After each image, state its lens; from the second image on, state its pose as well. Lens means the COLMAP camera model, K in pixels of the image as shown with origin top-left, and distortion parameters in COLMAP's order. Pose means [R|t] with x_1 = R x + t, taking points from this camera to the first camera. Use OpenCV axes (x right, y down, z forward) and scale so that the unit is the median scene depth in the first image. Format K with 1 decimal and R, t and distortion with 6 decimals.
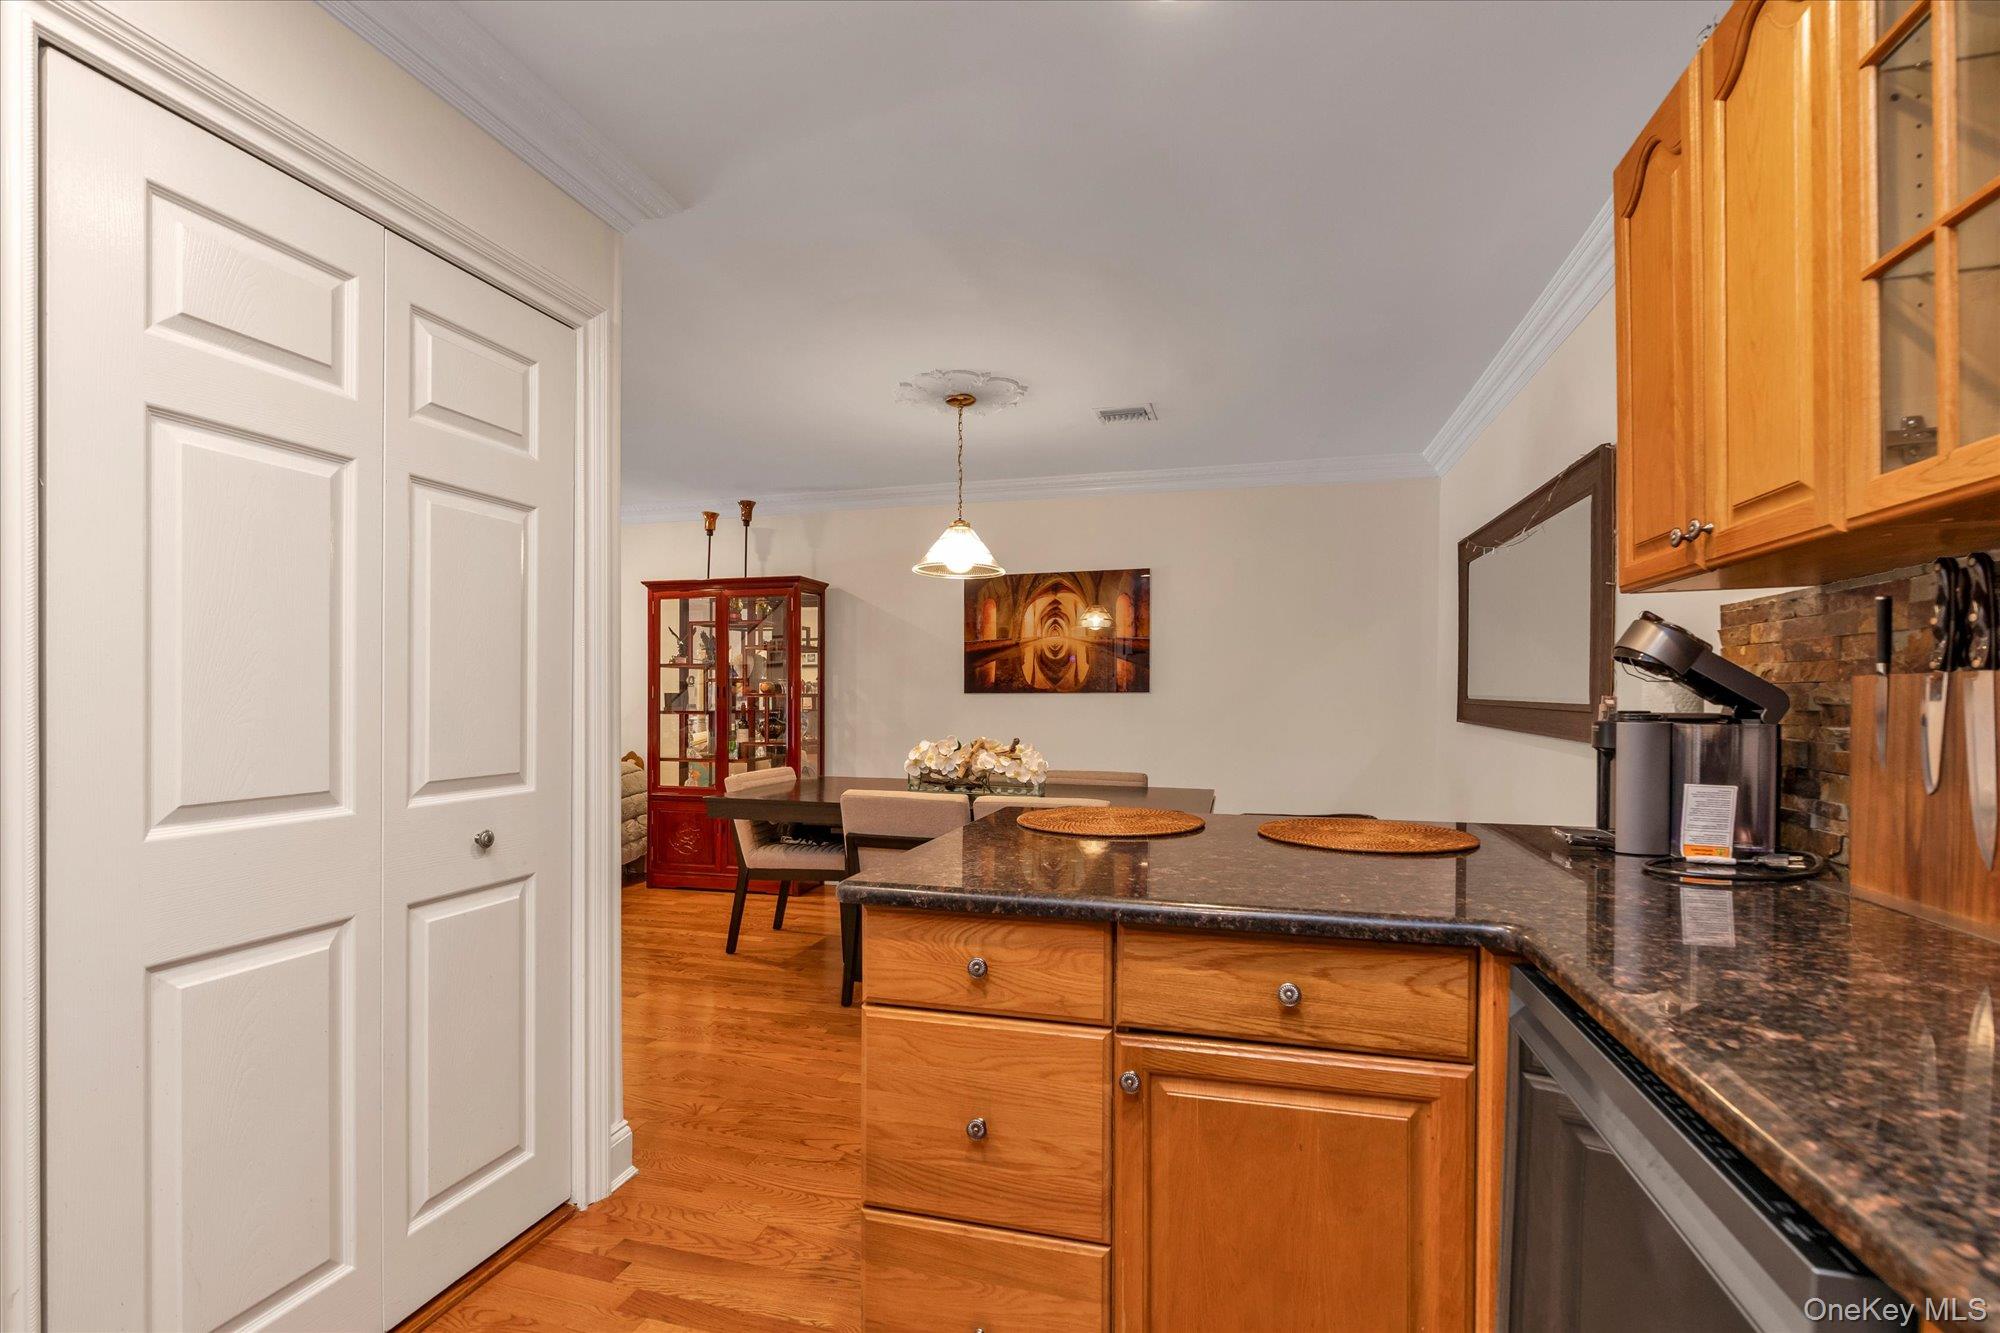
lens RADIAL K [[856.0, 0, 1018.7], [0, 856.0, 685.1], [0, 0, 1]] dist [0.005368, -0.000967]
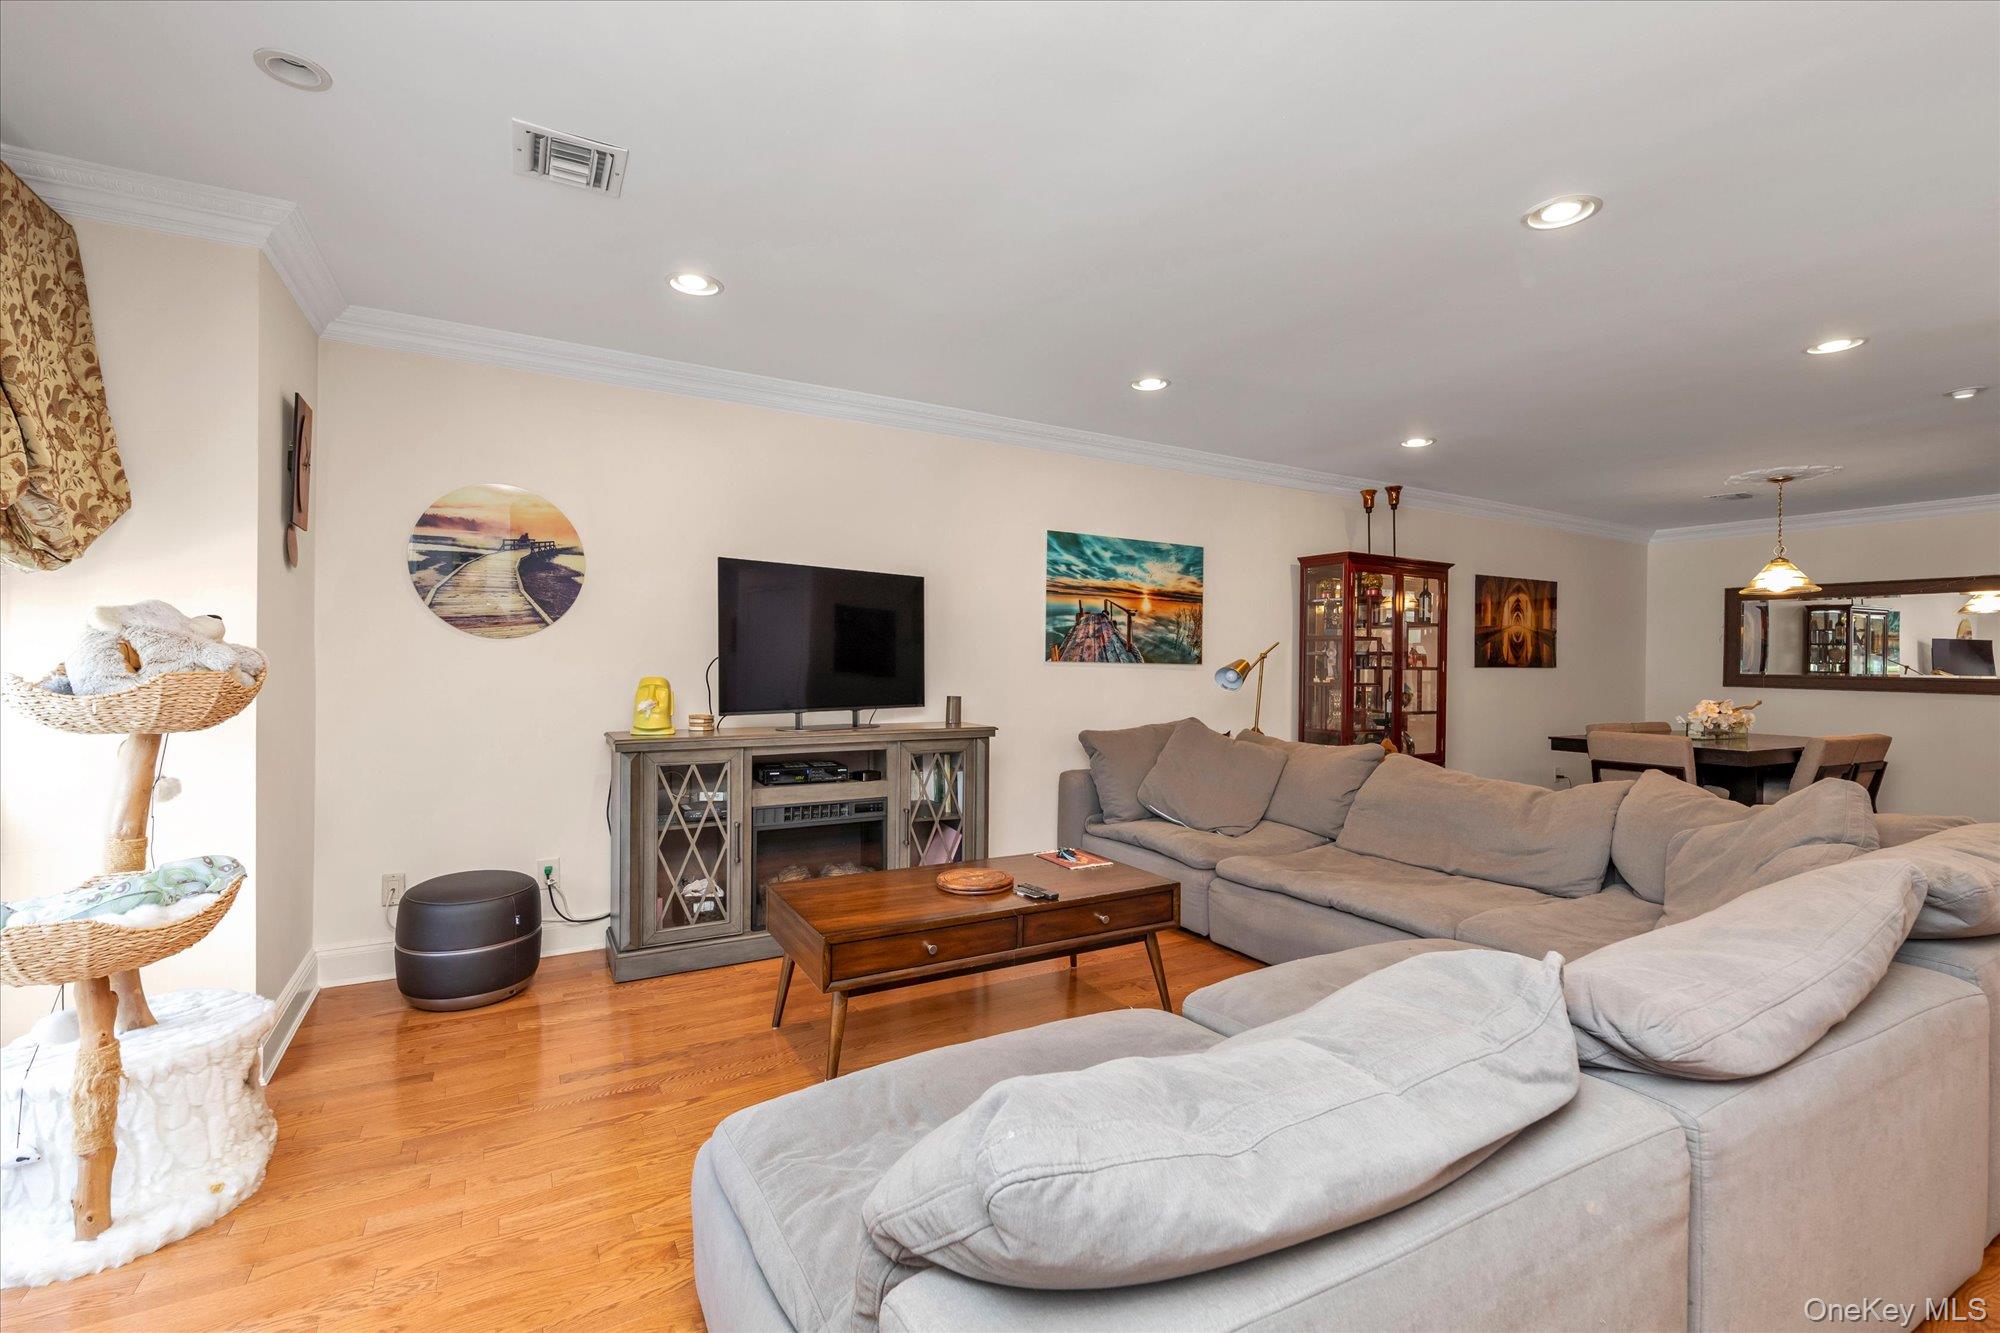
lens RADIAL K [[856.0, 0, 1006.4], [0, 856.0, 668.8], [0, 0, 1]] dist [0.005368, -0.000967]
pose [[0.710773, 0.000546, 0.703422, -1.471120], [-0.017939, 0.999689, 0.017351, 0.001913], [-0.703193, -0.024952, 0.710561, 0.602595]]
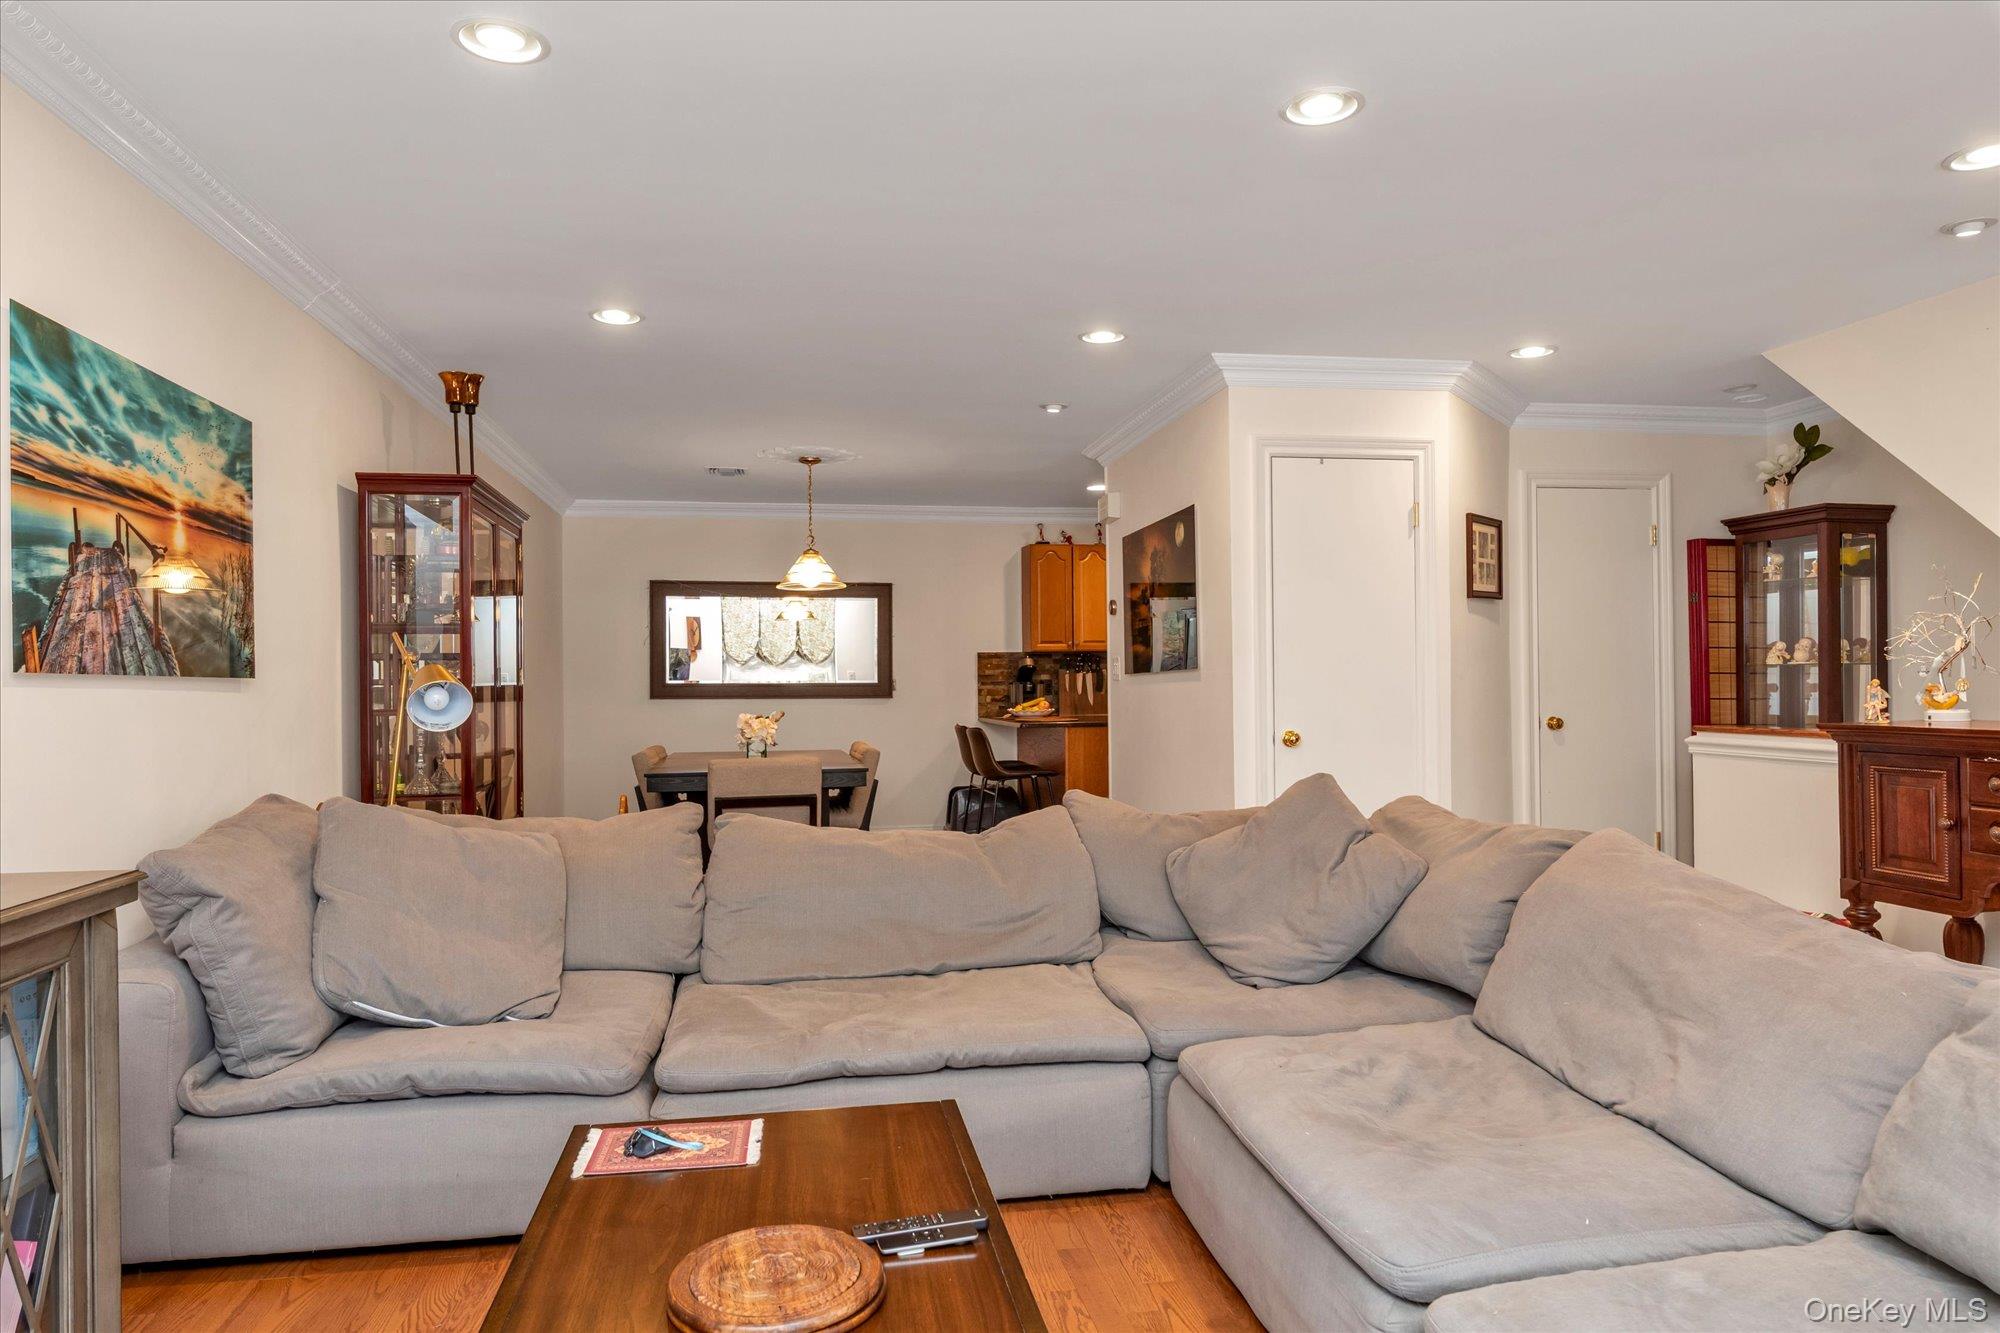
lens RADIAL K [[1265.9, 0, 987.4], [0, 1265.9, 682.2], [0, 0, 1]] dist [-0.000972, 0.002111]
pose [[-0.414185, -0.000213, 0.910193, -1.381934], [-0.002129, 0.999997, -0.000735, 0.012009], [-0.910190, -0.002242, -0.414184, 1.083232]]
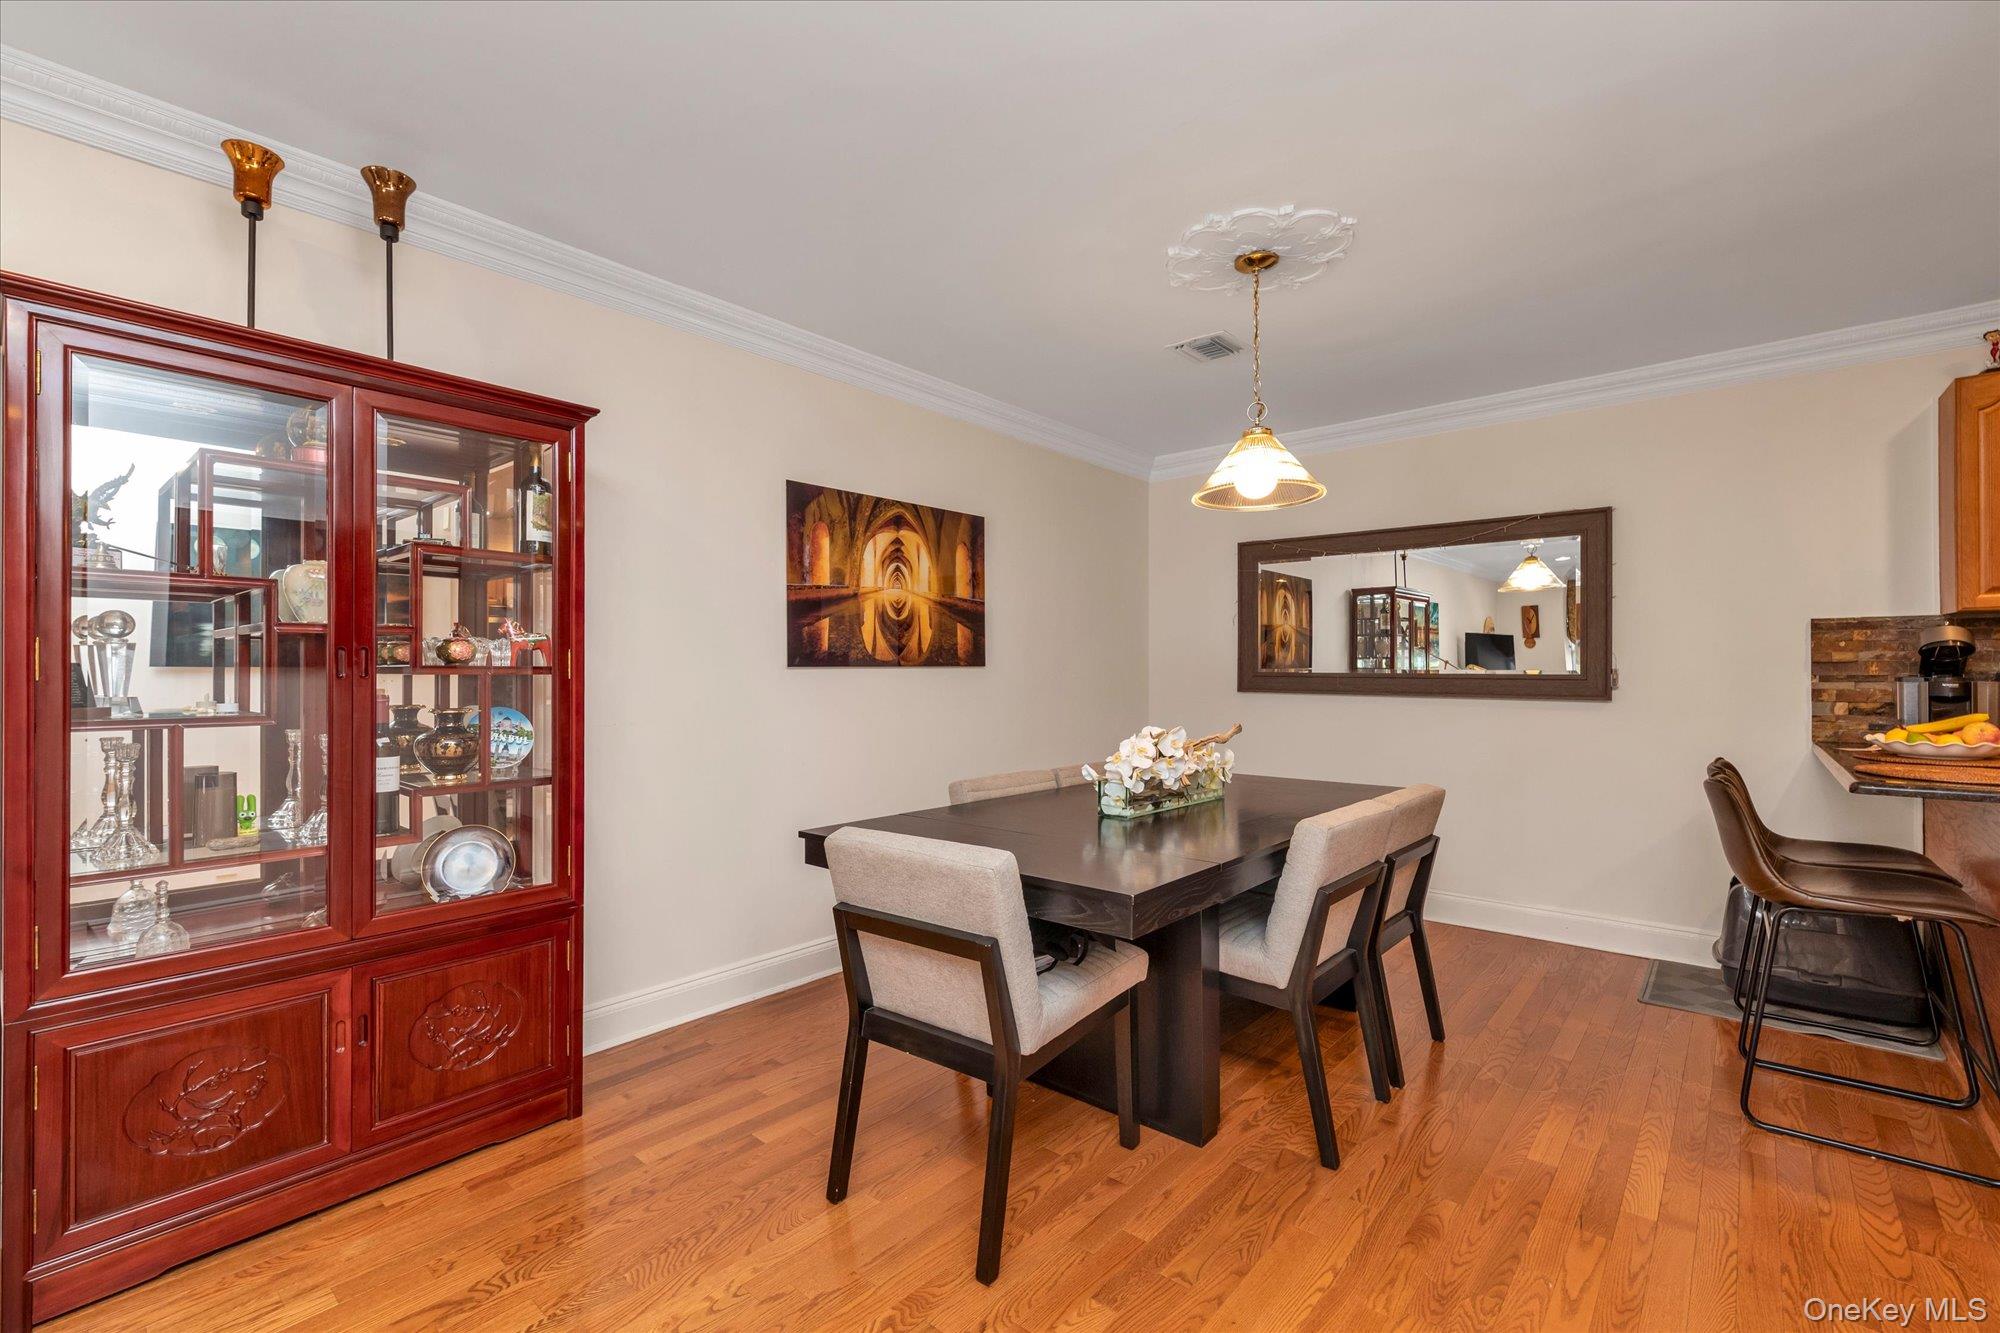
lens RADIAL K [[856.0, 0, 993.2], [0, 856.0, 675.2], [0, 0, 1]] dist [0.005368, -0.000967]
pose [[0.445090, -0.007294, 0.895456, -0.567829], [-0.007095, 0.999907, 0.011672, 0.007186], [-0.895458, -0.011548, 0.444997, 0.601956]]
